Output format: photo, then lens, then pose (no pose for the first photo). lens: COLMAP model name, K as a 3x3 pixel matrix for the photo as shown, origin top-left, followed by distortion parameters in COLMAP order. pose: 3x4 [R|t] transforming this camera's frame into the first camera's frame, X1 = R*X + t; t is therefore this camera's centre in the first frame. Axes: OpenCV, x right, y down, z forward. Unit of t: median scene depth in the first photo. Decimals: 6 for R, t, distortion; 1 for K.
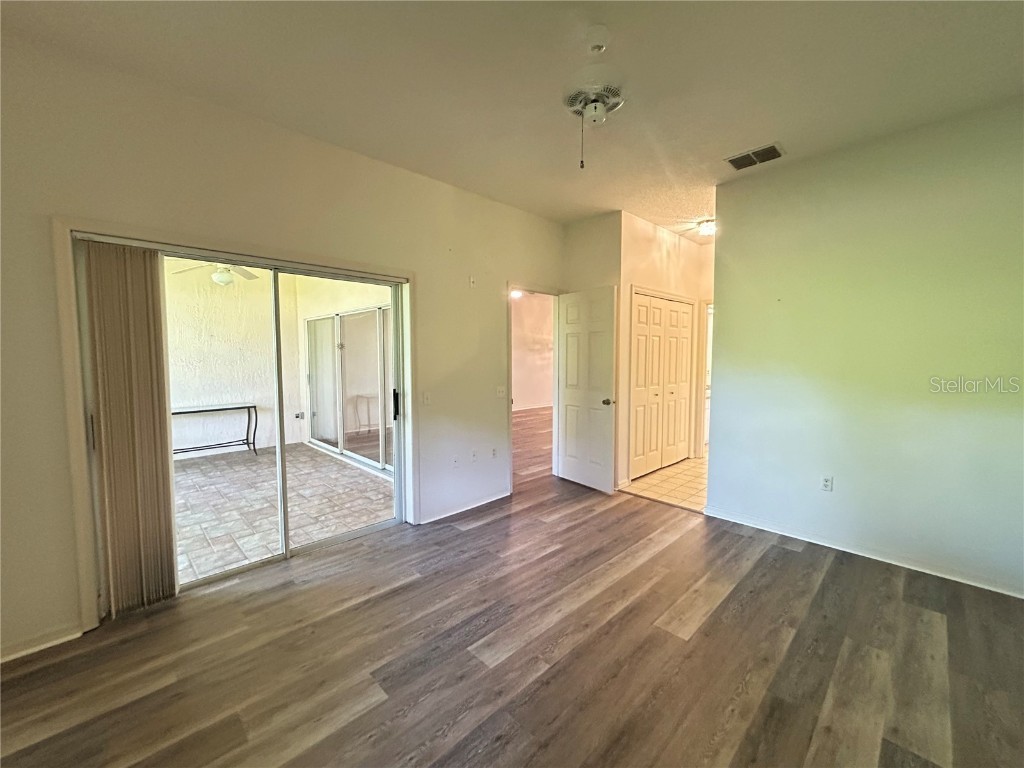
lens RADIAL K [[414.6, 0, 512.0], [0, 414.6, 384.0], [0, 0, 1]] dist [-0.000518, 0.000007]
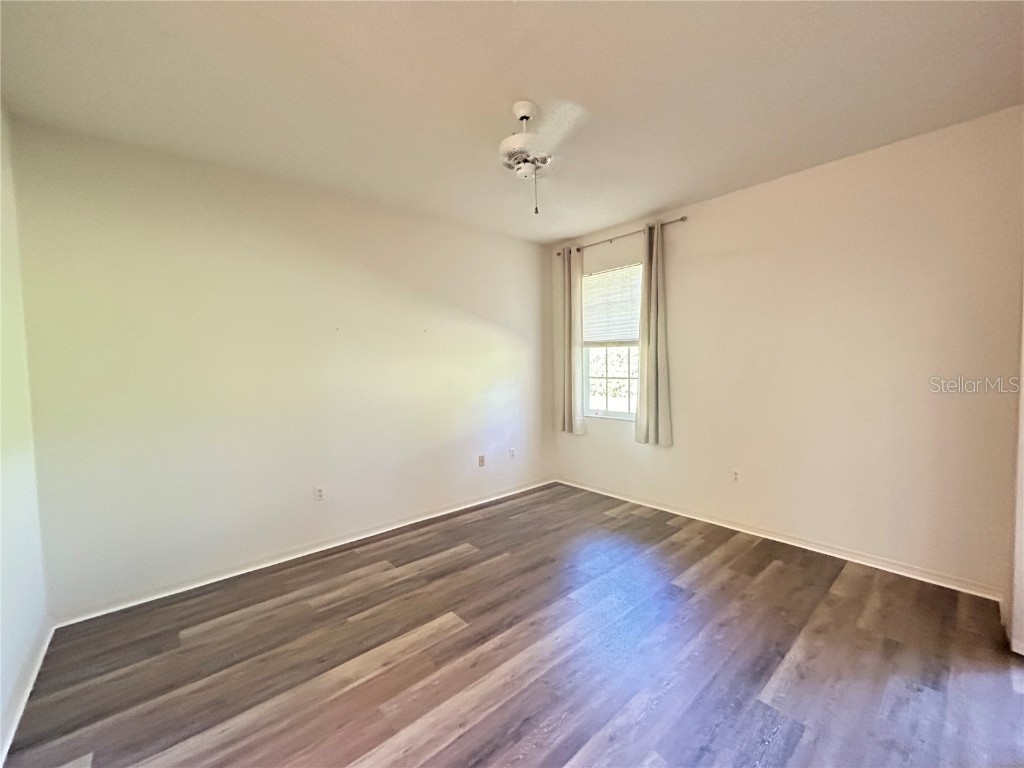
lens RADIAL K [[414.6, 0, 512.0], [0, 414.6, 384.0], [0, 0, 1]] dist [-0.000518, 0.000007]
pose [[-0.997996, 0.018943, 0.060377, 0.155110], [0.026332, 0.991927, 0.124046, -0.165096], [-0.057540, 0.125388, -0.990438, 1.962920]]
